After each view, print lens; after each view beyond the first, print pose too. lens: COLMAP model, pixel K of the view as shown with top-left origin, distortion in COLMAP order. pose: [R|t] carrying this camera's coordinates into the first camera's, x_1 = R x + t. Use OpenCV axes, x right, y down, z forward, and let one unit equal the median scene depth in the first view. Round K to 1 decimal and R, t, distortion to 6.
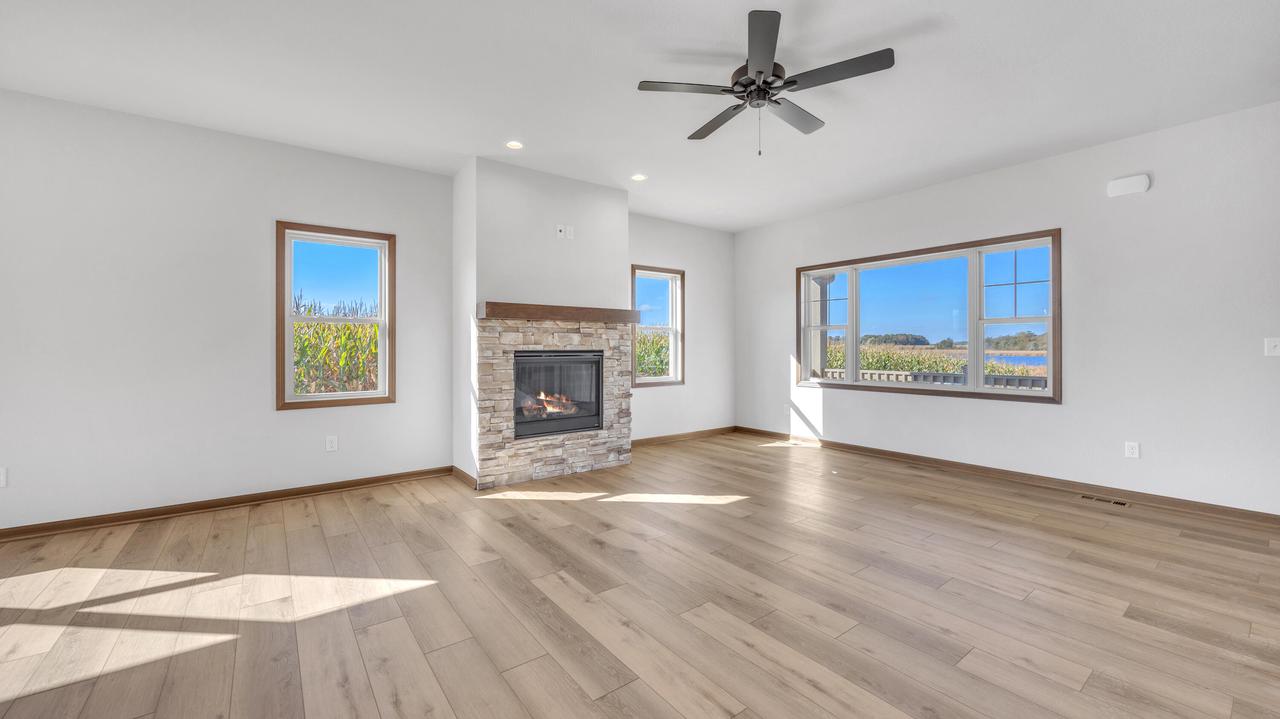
lens RADIAL K [[490.8, 0, 634.7], [0, 490.8, 347.6], [0, 0, 1]] dist [-0.001214, 0.000292]
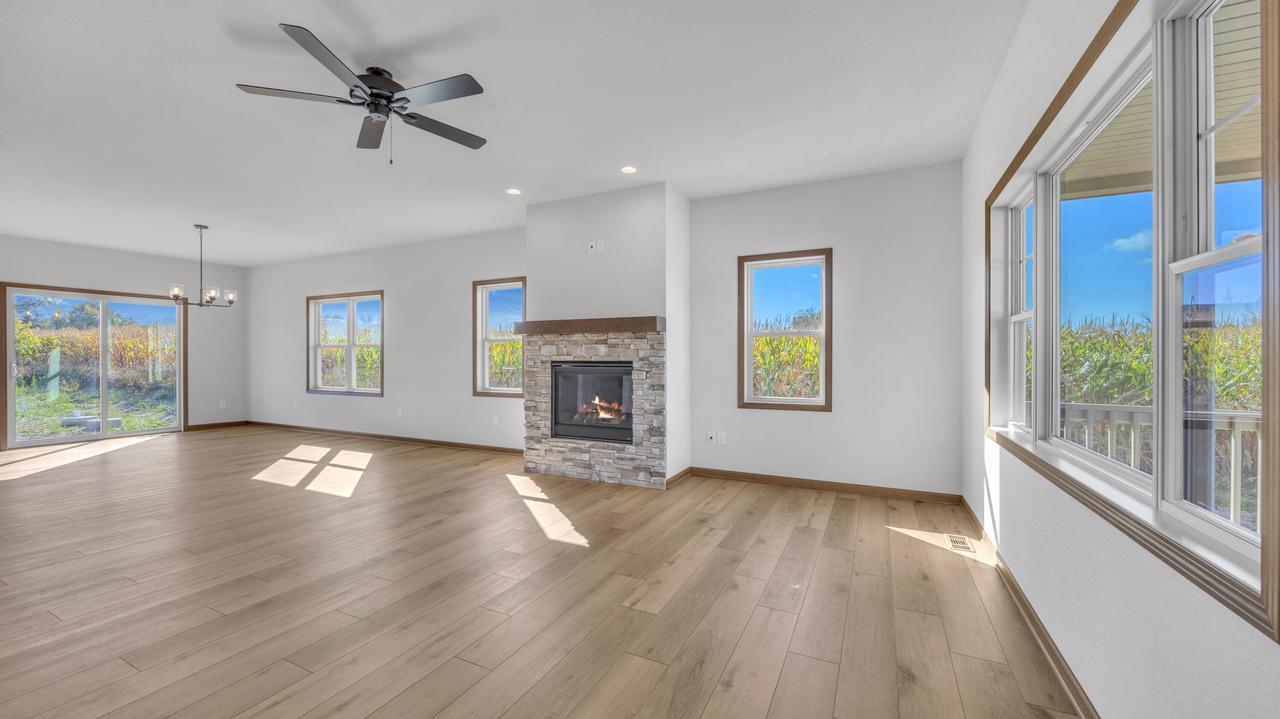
lens RADIAL K [[490.8, 0, 633.5], [0, 490.8, 361.6], [0, 0, 1]] dist [-0.001214, 0.000292]
pose [[0.460402, 0.007229, -0.887681, 0.820174], [-0.001541, 0.999972, 0.007344, -0.000911], [0.887709, -0.002013, 0.460400, 0.594610]]
